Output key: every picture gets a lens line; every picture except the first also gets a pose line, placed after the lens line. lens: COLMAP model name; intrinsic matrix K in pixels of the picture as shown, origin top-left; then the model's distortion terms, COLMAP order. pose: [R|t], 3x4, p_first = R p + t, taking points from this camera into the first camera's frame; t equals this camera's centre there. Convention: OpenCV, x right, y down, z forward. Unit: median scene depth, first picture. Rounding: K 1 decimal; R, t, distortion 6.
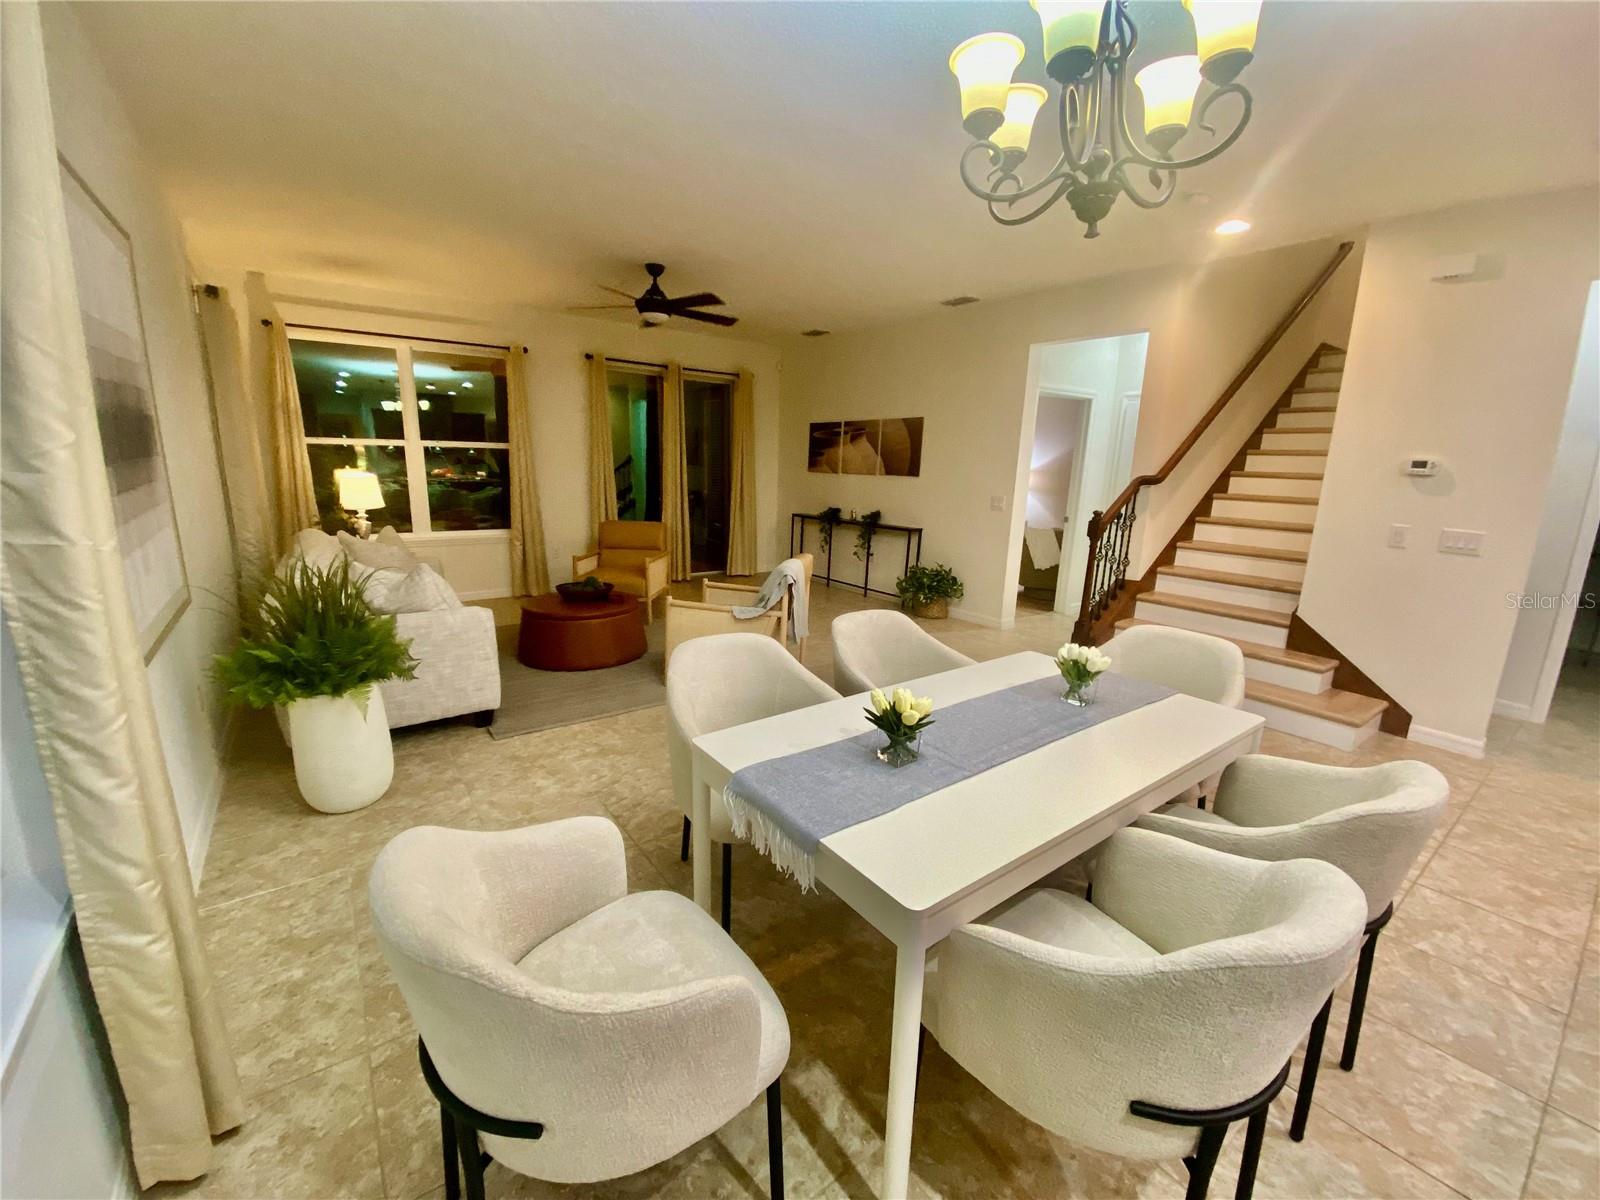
lens RADIAL K [[641.1, 0, 793.2], [0, 641.1, 604.4], [0, 0, 1]] dist [0.023229, -0.022414]
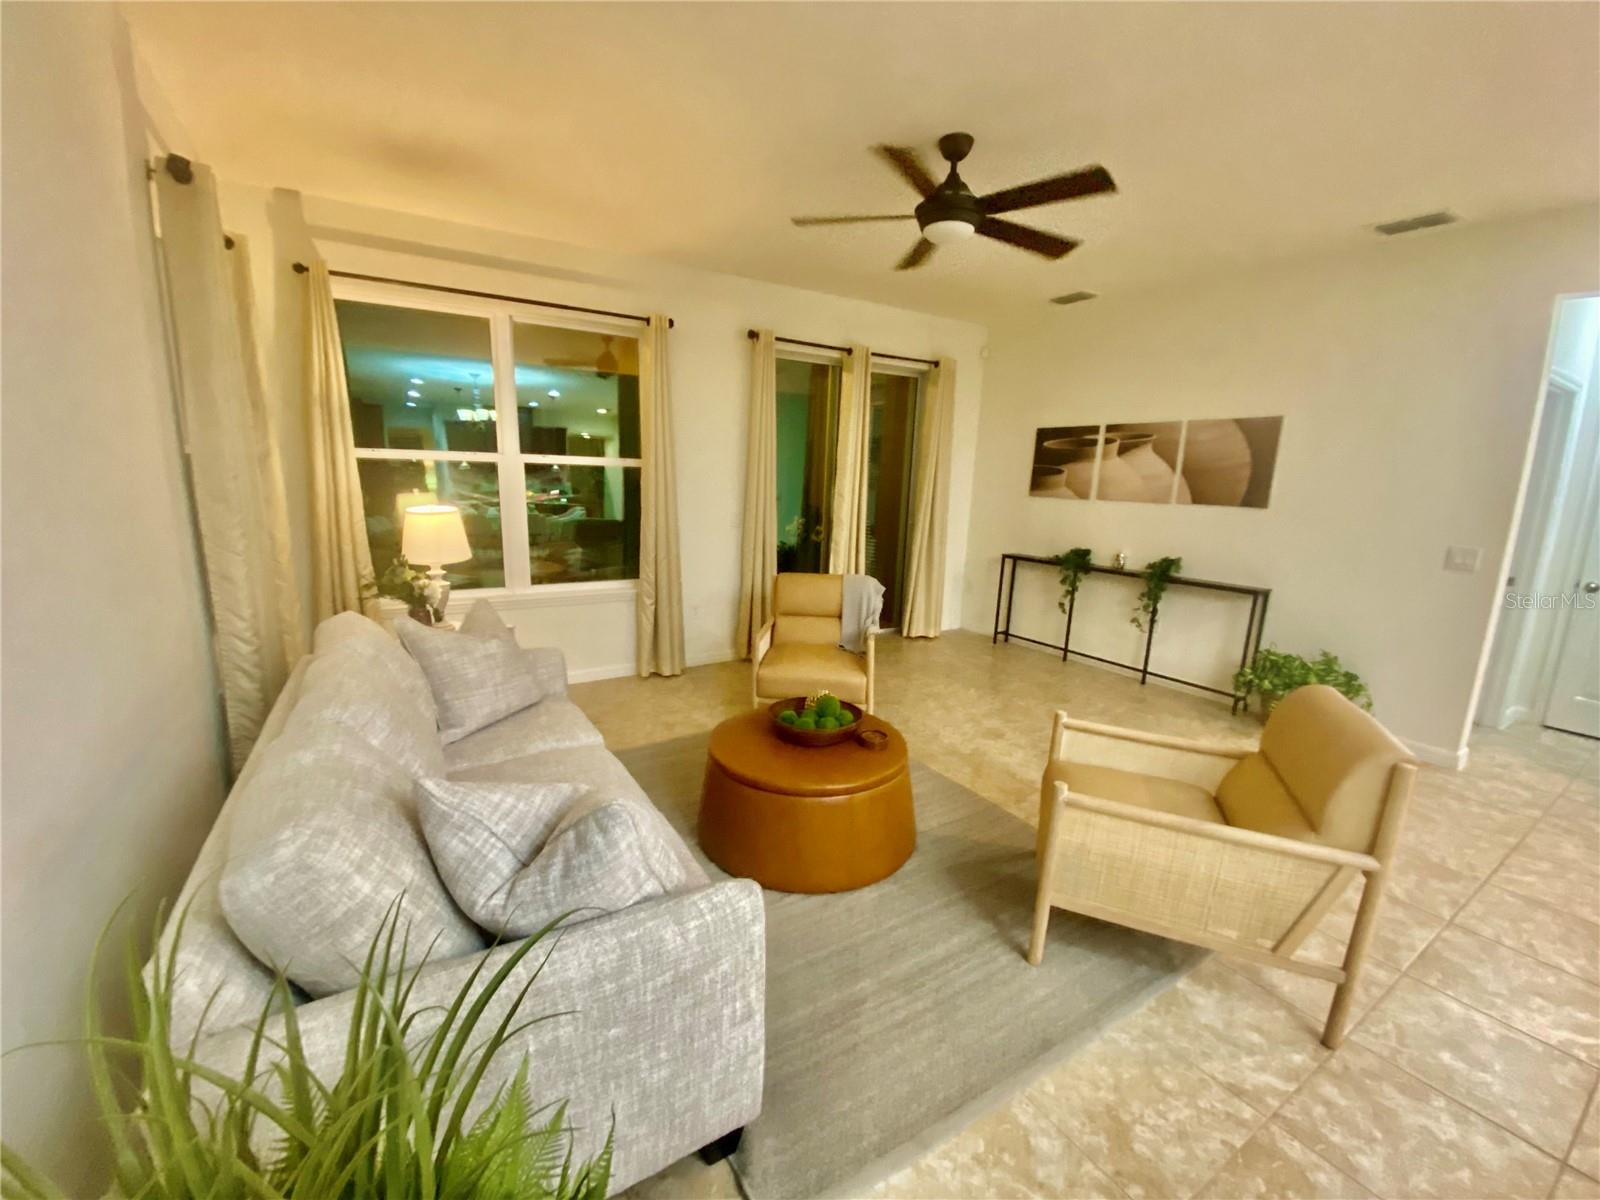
lens RADIAL K [[641.1, 0, 793.2], [0, 641.1, 604.4], [0, 0, 1]] dist [0.023229, -0.022414]
pose [[0.997402, 0.015697, -0.070307, -0.216695], [-0.017107, 0.999664, -0.019489, -0.078478], [0.069977, 0.020641, 0.997335, 0.311887]]
